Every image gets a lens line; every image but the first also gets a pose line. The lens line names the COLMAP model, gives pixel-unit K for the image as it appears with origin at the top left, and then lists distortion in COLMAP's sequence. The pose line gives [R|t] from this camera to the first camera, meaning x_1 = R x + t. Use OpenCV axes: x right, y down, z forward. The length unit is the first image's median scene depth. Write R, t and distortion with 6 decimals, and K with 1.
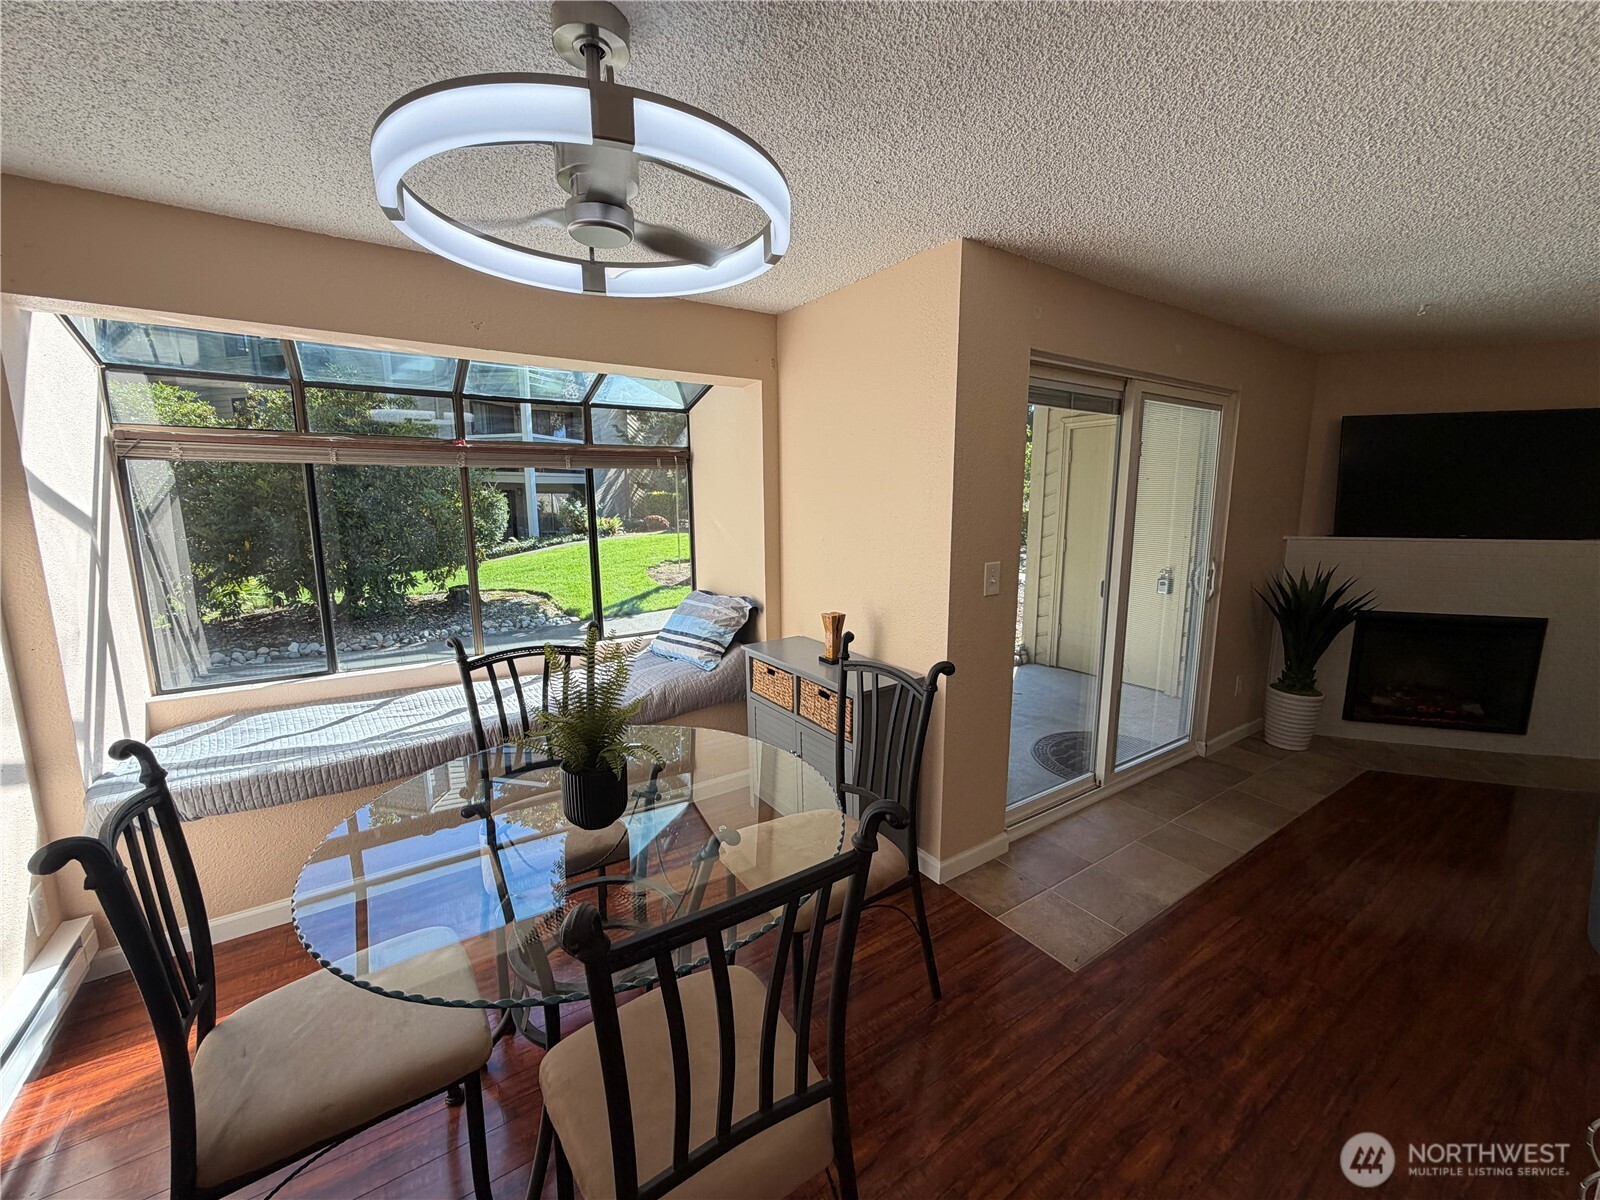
lens RADIAL K [[638.7, 0, 799.6], [0, 638.7, 596.8], [0, 0, 1]] dist [-0.000536, 0.000572]
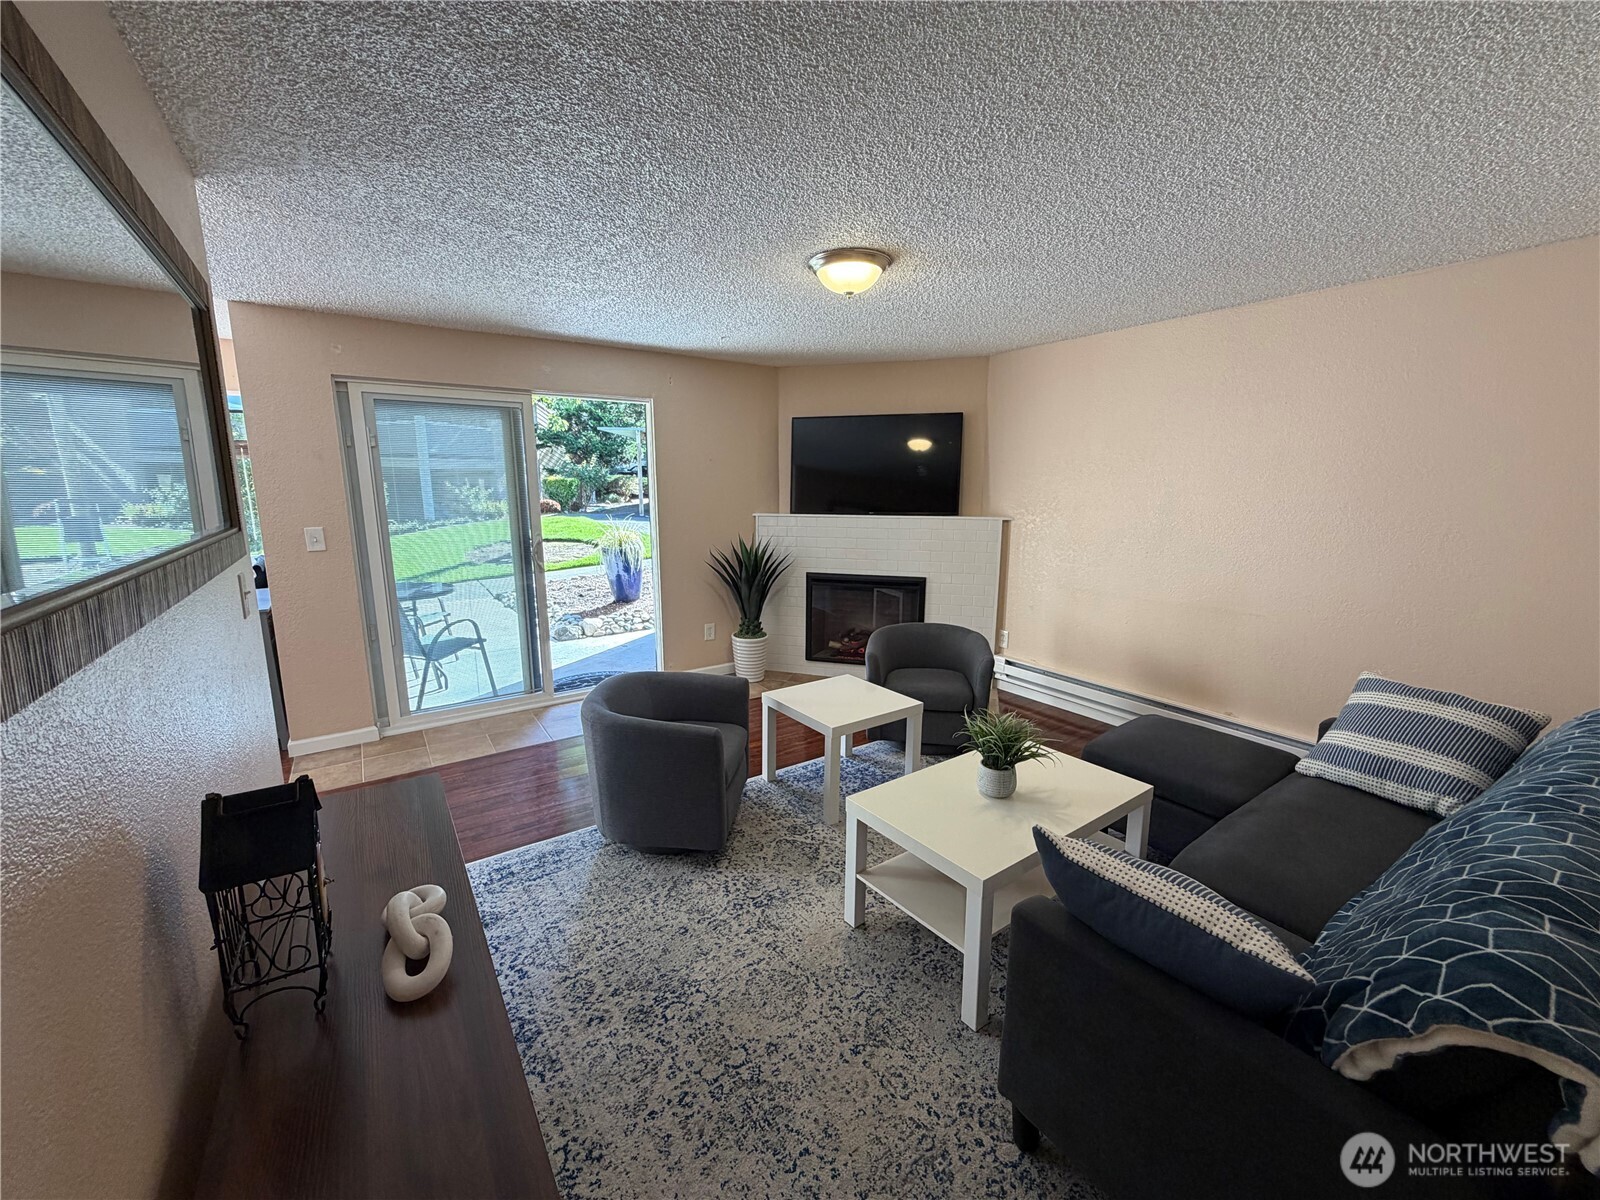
lens RADIAL K [[638.7, 0, 800.2], [0, 638.7, 597.3], [0, 0, 1]] dist [-0.000536, 0.000572]
pose [[0.999908, -0.001562, 0.013494, 0.270779], [0.001239, 0.999713, 0.023906, 0.012663], [-0.013527, -0.023887, 0.999623, -0.084147]]
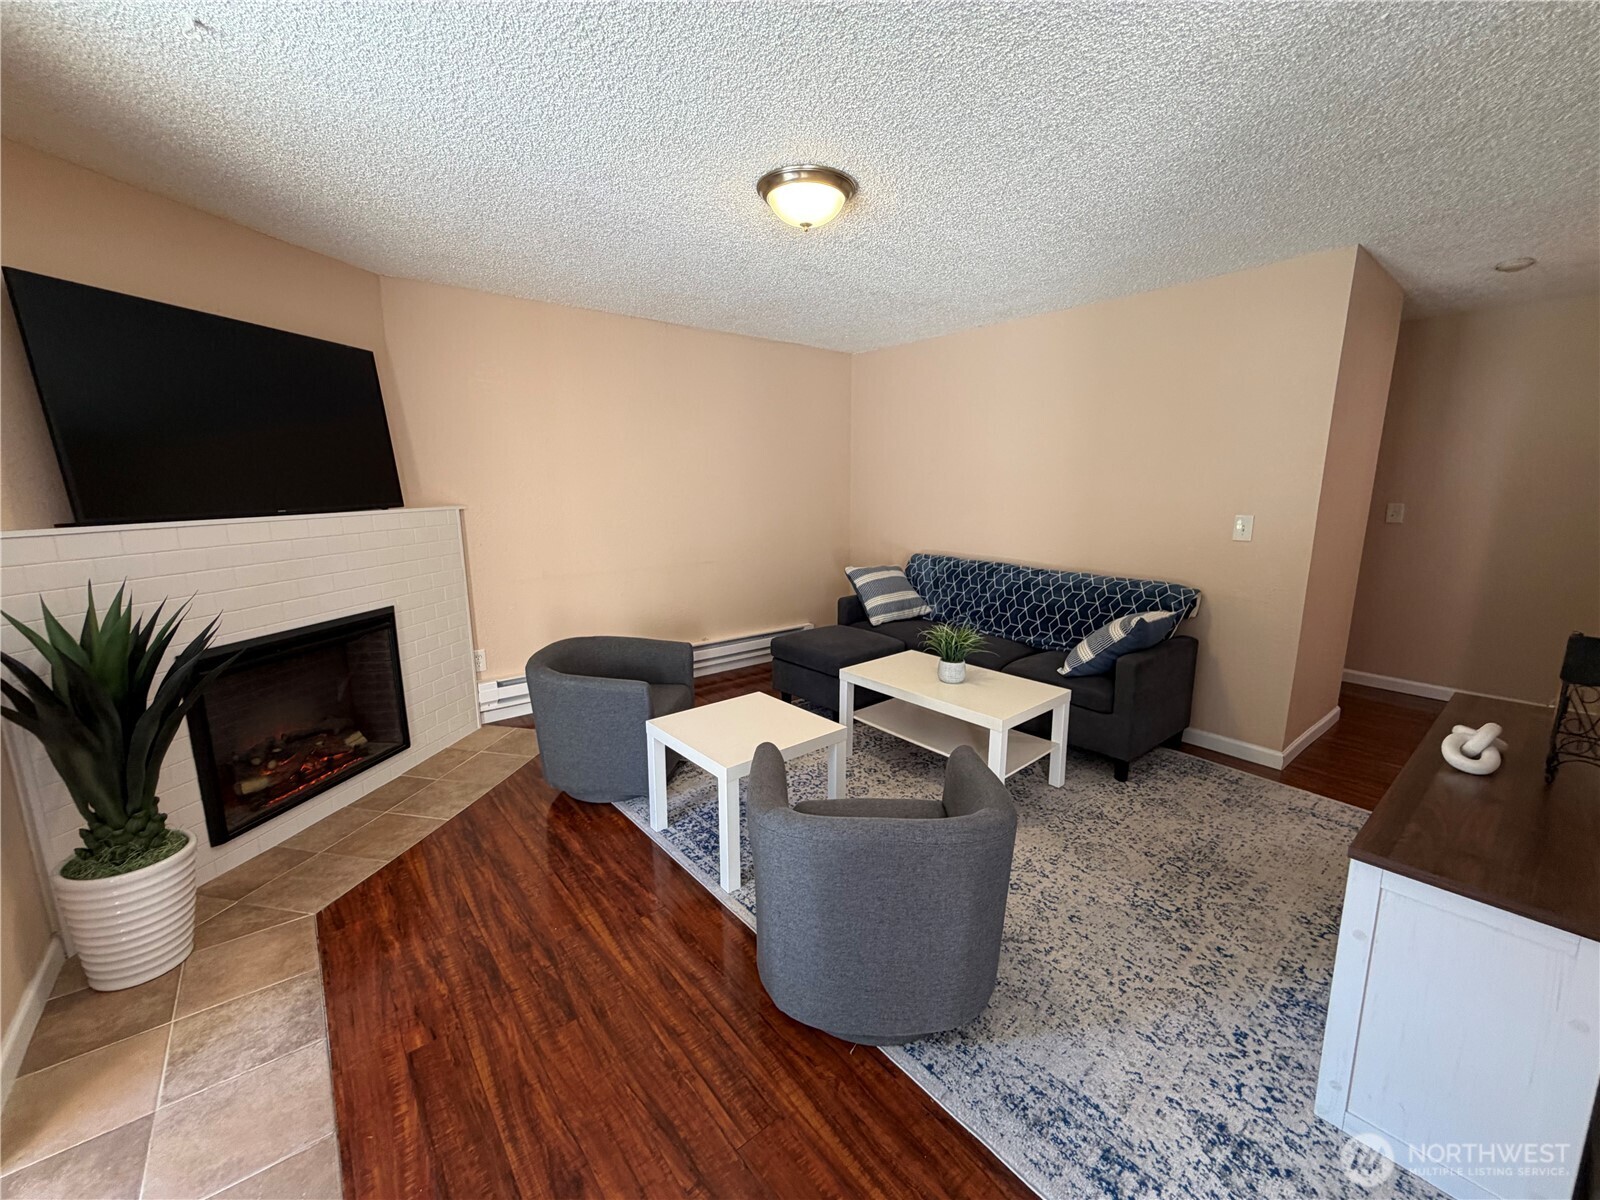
lens RADIAL K [[638.7, 0, 796.1], [0, 638.7, 595.0], [0, 0, 1]] dist [-0.000536, 0.000572]
pose [[-0.090915, -0.178737, 0.979687, 0.095873], [0.152338, 0.969687, 0.191050, -0.017603], [-0.984138, 0.166613, -0.060931, 0.161322]]
